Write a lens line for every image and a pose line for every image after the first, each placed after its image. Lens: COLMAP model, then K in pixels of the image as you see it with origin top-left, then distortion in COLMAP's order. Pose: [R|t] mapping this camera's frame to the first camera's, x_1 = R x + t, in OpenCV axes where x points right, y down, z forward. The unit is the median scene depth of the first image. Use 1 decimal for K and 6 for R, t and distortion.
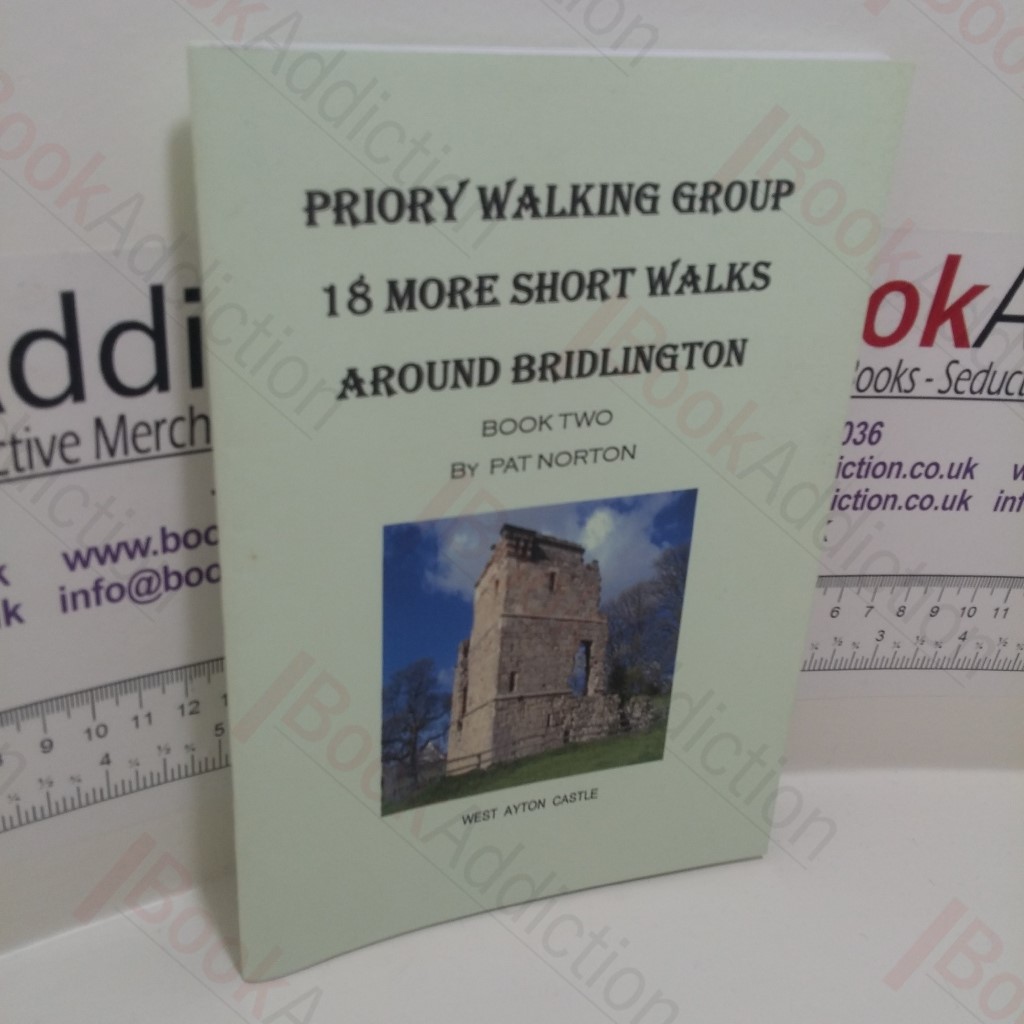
lens RADIAL K [[1135.1, 0, 512.0], [0, 1135.1, 512.0], [0, 0, 1]] dist [0.040741, -0.026482]
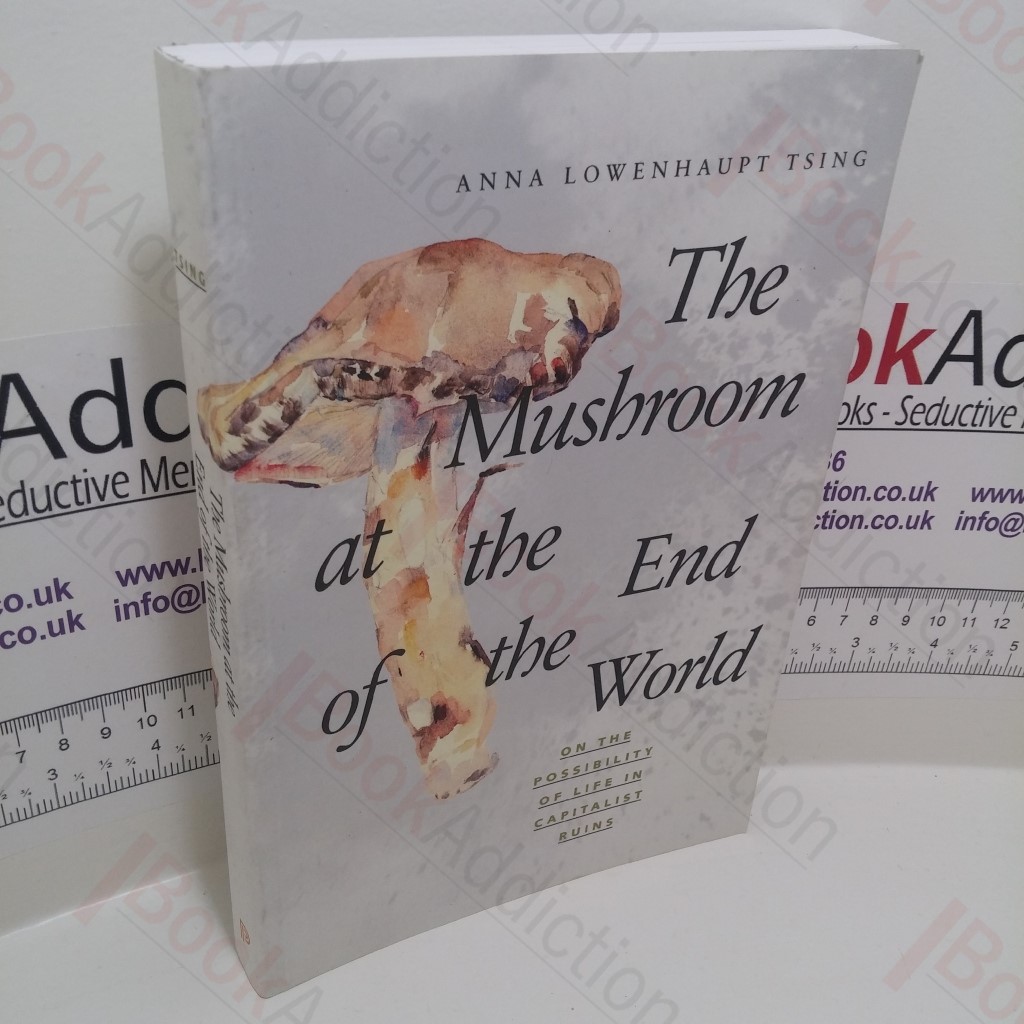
lens RADIAL K [[1127.1, 0, 514.0], [0, 1127.1, 507.8], [0, 0, 1]] dist [0.043581, -0.038221]
pose [[0.997824, 0.000911, -0.065931, 0.077934], [-0.000670, 0.999993, 0.003668, -0.027879], [0.065934, -0.003616, 0.997817, -0.119810]]
